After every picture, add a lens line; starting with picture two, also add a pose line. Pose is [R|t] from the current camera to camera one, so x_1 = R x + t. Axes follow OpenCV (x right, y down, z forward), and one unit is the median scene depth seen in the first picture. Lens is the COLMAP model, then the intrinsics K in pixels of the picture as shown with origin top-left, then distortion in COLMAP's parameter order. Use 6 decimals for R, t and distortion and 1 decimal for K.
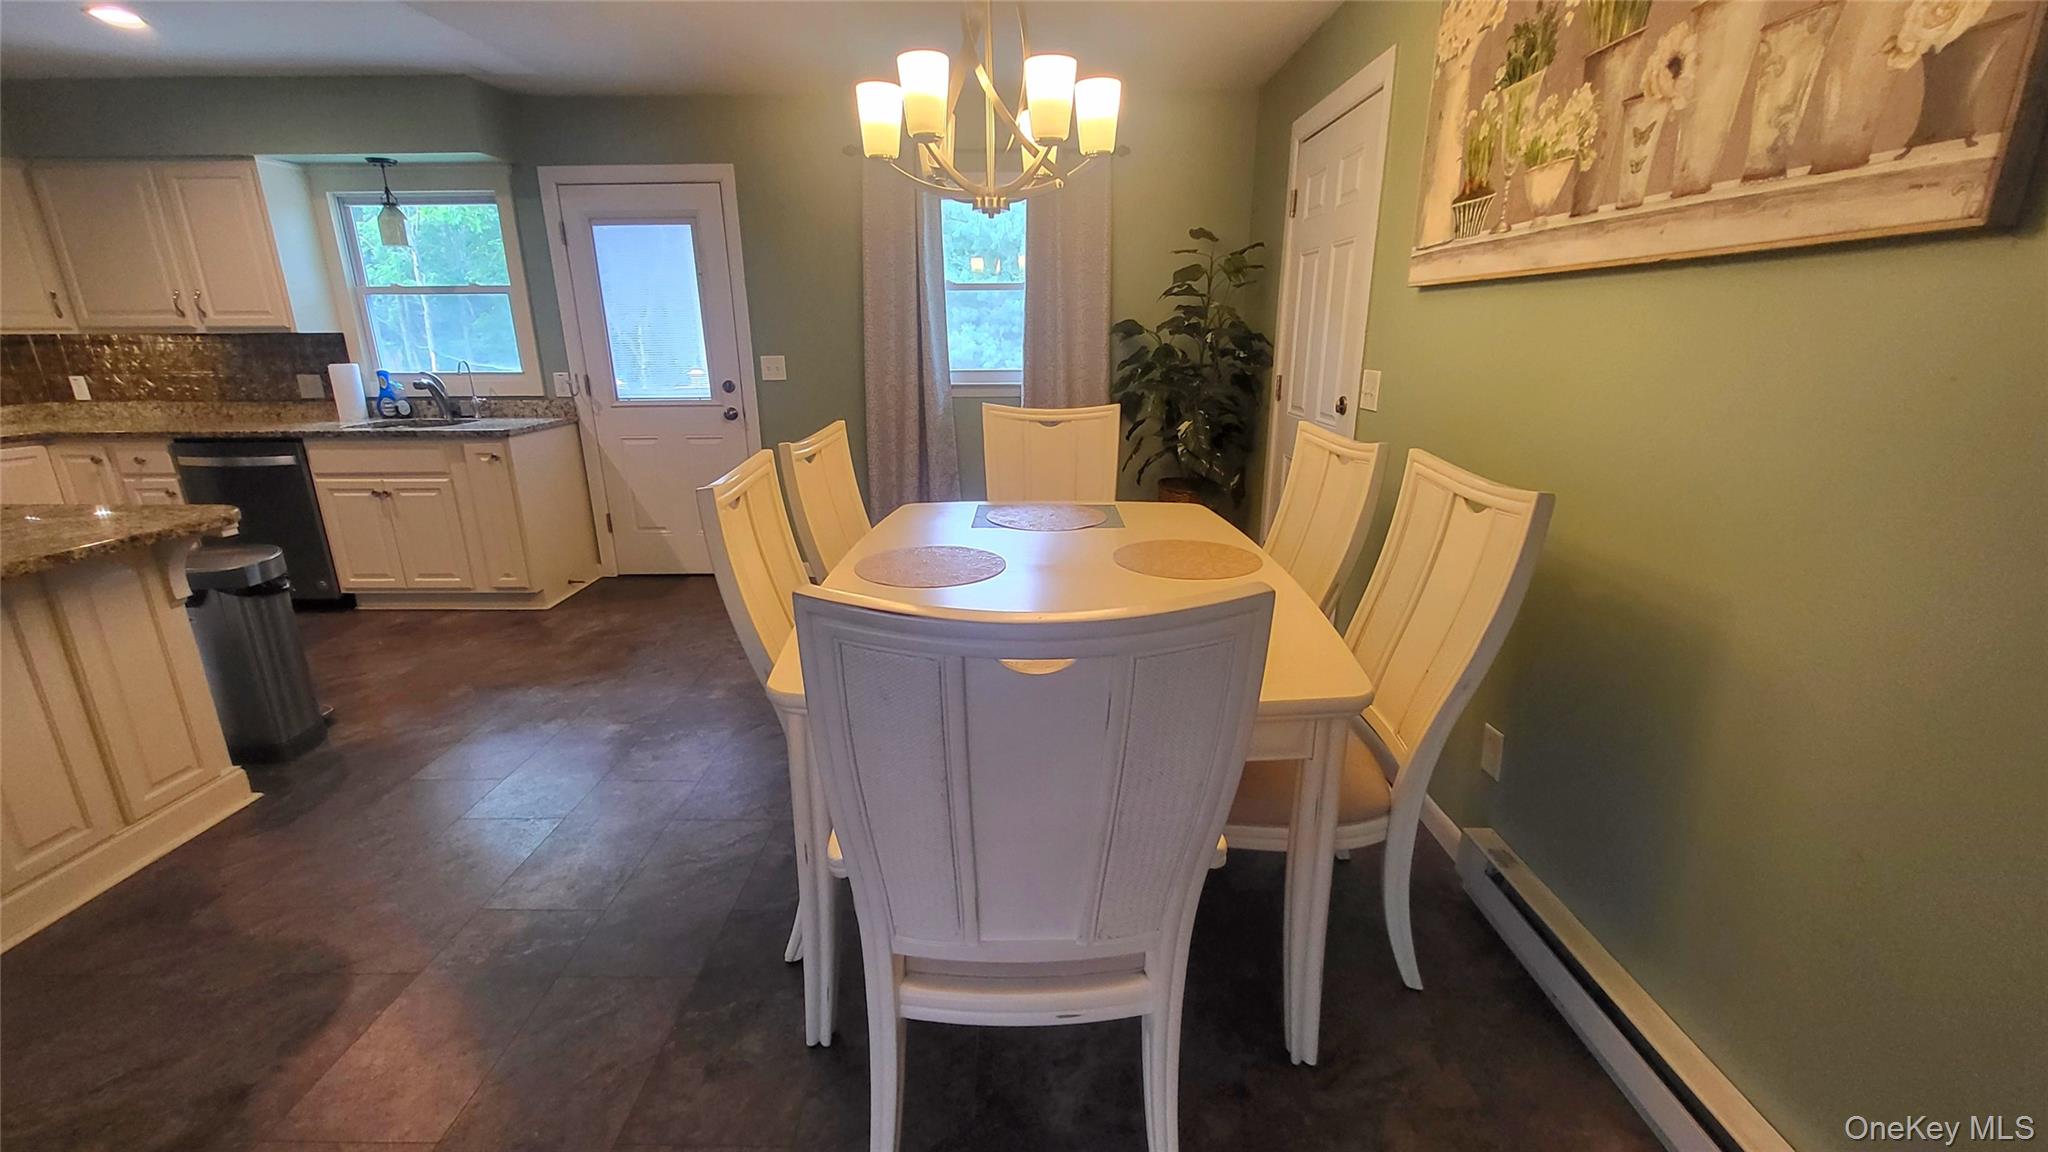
lens RADIAL K [[835.5, 0, 1014.1], [0, 835.5, 580.7], [0, 0, 1]] dist [0.002643, -0.000295]
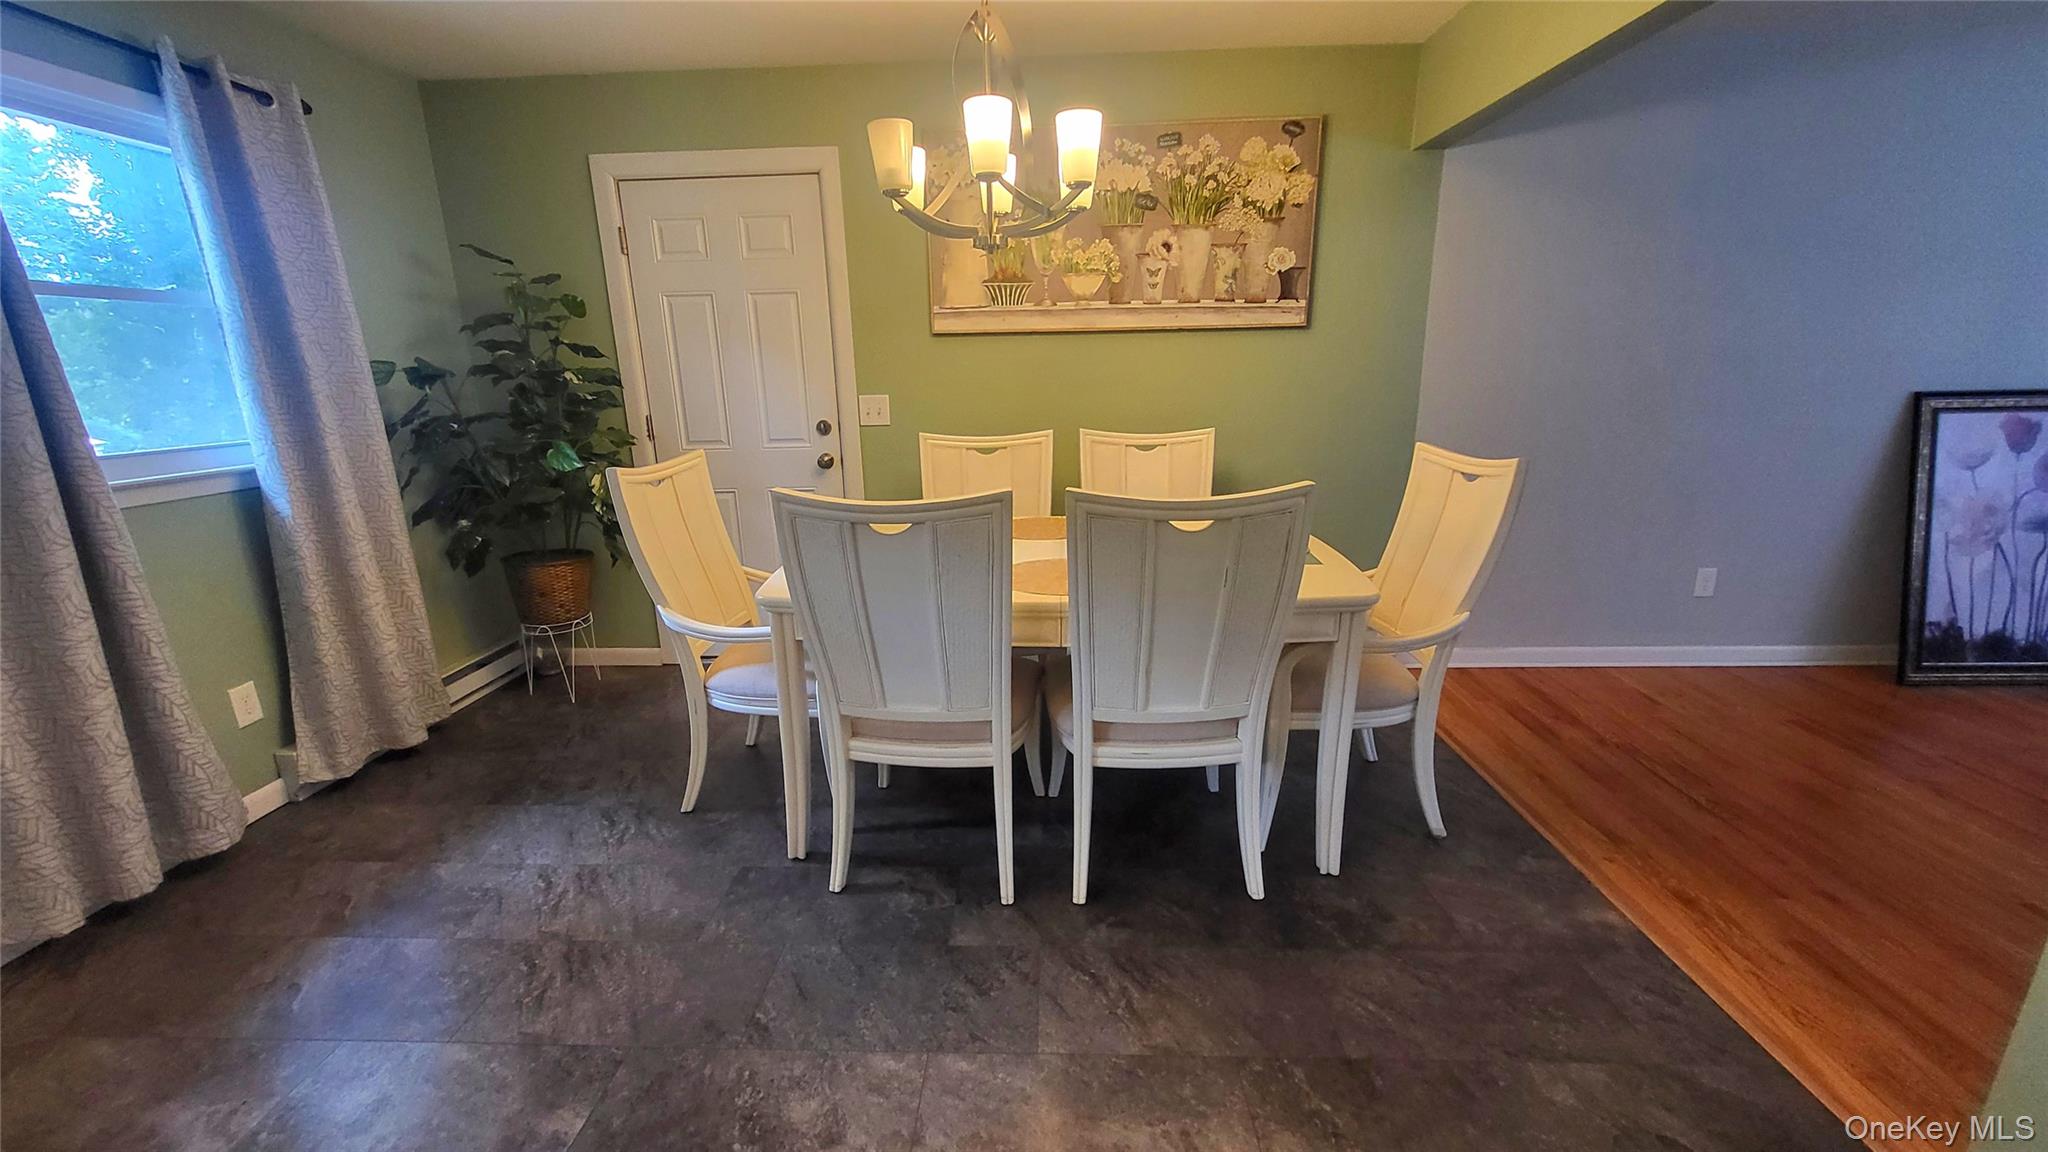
lens RADIAL K [[806.9, 0, 1016.7], [0, 806.9, 580.2], [0, 0, 1]] dist [0.003652, -0.002289]
pose [[0.033061, -0.254101, 0.966612, -1.110311], [0.306525, 0.923111, 0.232182, -0.274532], [-0.951288, 0.288615, 0.108408, 0.962087]]
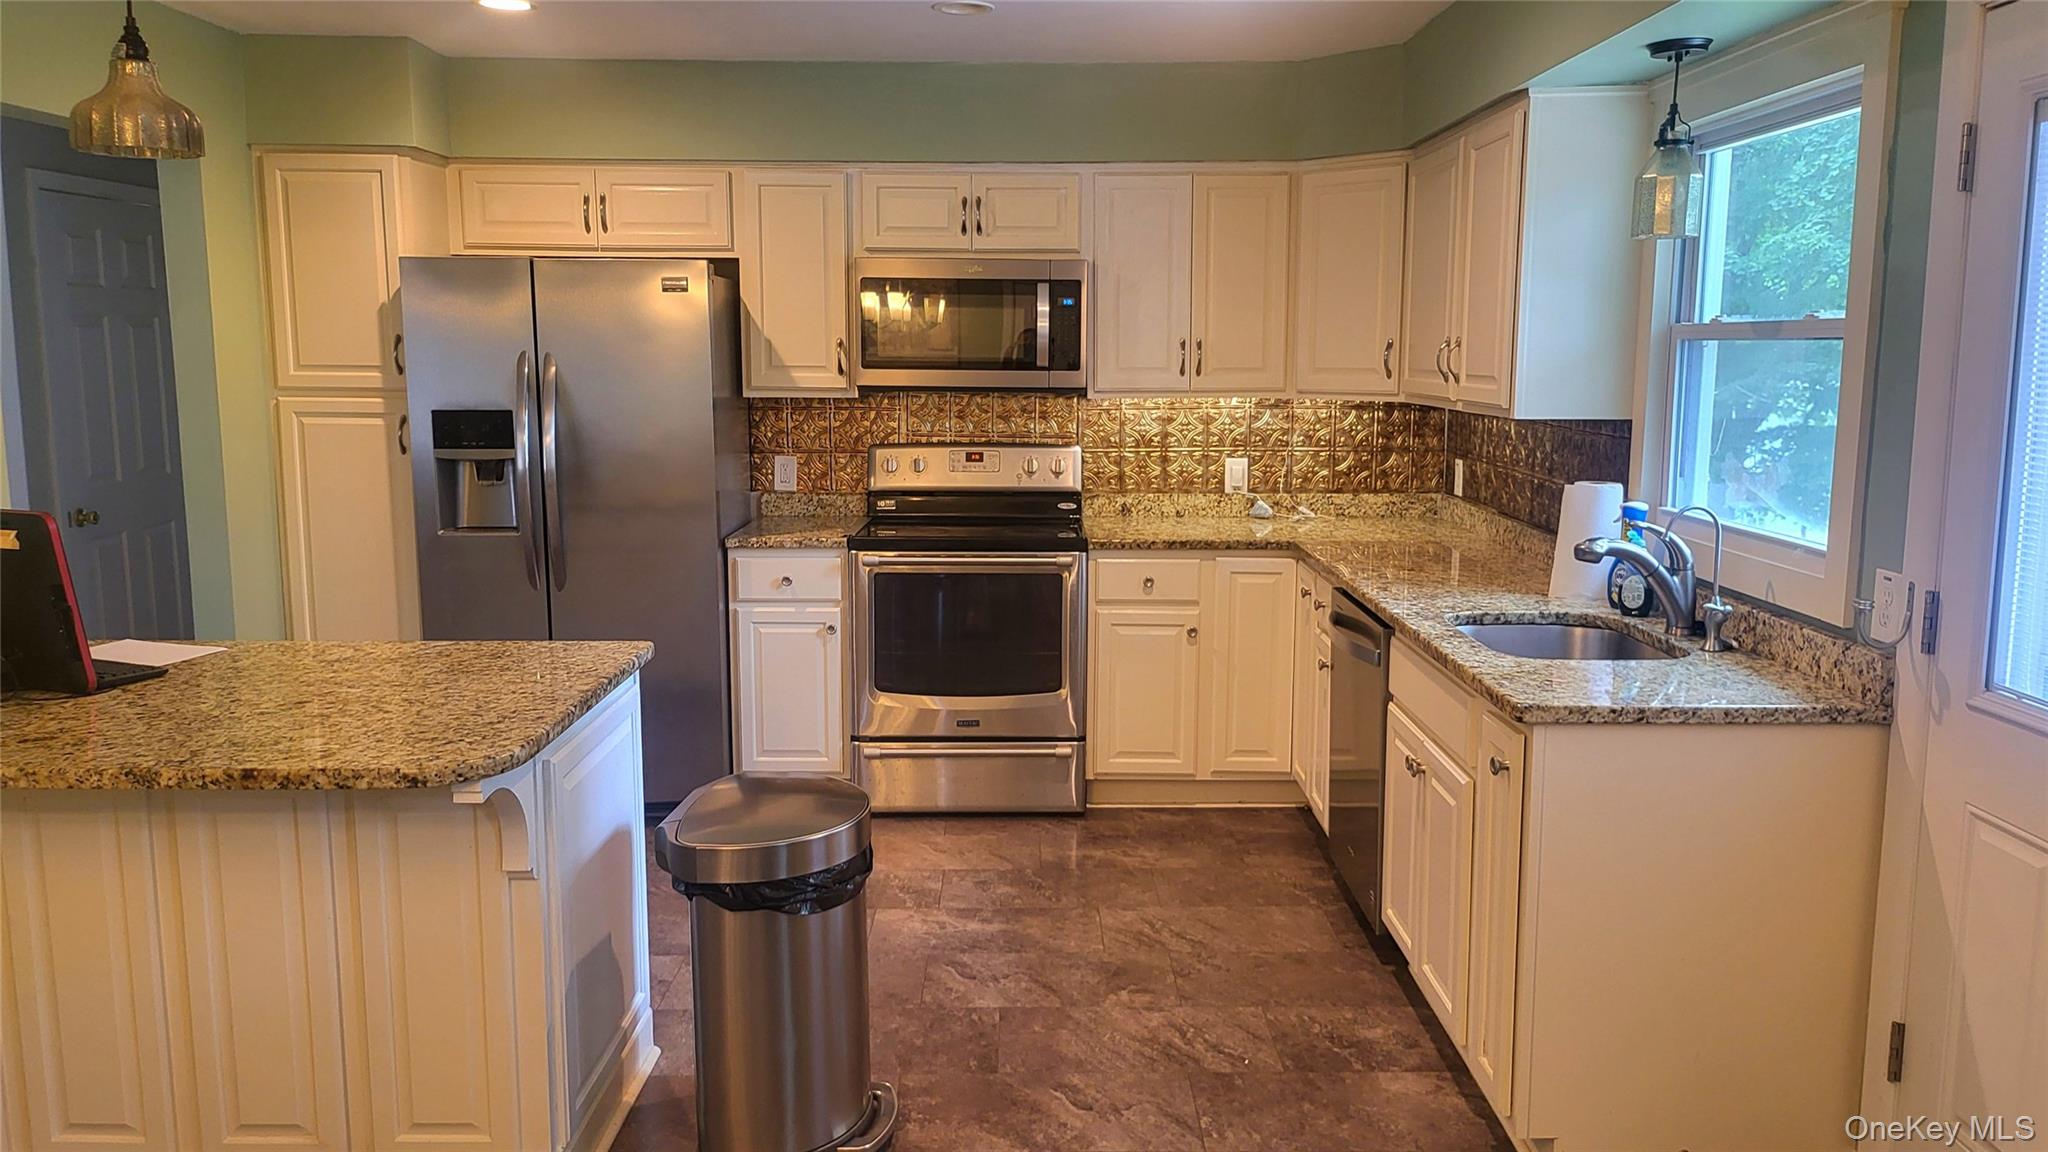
lens RADIAL K [[1468.5, 0, 1031.9], [0, 1468.5, 547.8], [0, 0, 1]] dist [0.060855, -0.068780]
pose [[0.022367, 0.142643, -0.989521, 0.053660], [-0.291283, 0.947757, 0.130039, -0.502716], [0.956375, 0.285322, 0.062749, 1.363442]]
